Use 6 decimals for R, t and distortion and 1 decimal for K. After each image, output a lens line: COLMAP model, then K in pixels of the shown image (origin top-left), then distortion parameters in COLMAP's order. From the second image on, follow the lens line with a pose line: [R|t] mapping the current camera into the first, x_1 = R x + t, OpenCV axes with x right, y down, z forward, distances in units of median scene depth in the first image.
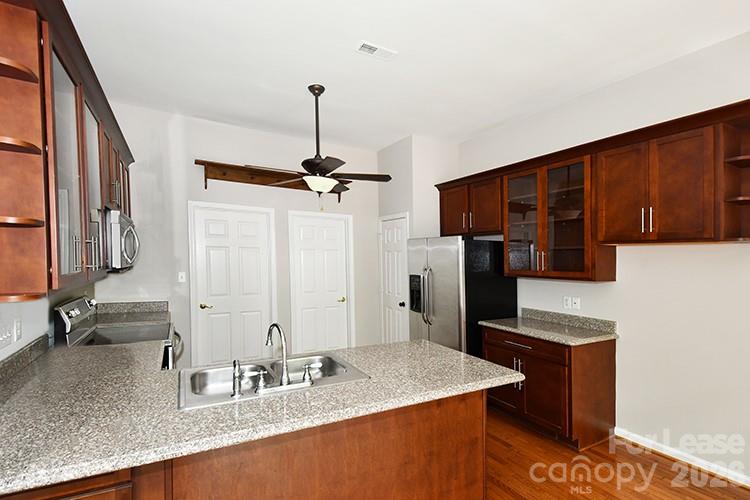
lens RADIAL K [[358.4, 0, 374.6], [0, 358.4, 260.4], [0, 0, 1]] dist [0.000996, 0.000038]
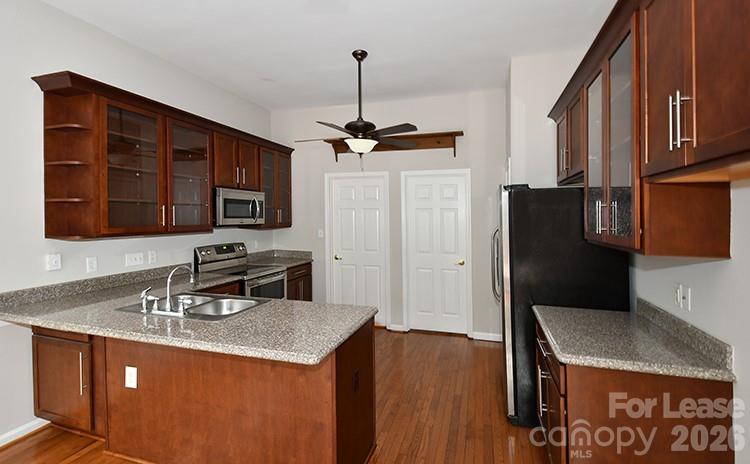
lens RADIAL K [[356.3, 0, 375.3], [0, 356.3, 223.9], [0, 0, 1]] dist [0.000769, -0.000176]
pose [[0.695908, 0.001501, -0.718130, 0.617524], [0.002160, 0.999989, 0.004183, 0.009424], [0.718128, -0.004462, 0.695897, 0.315149]]
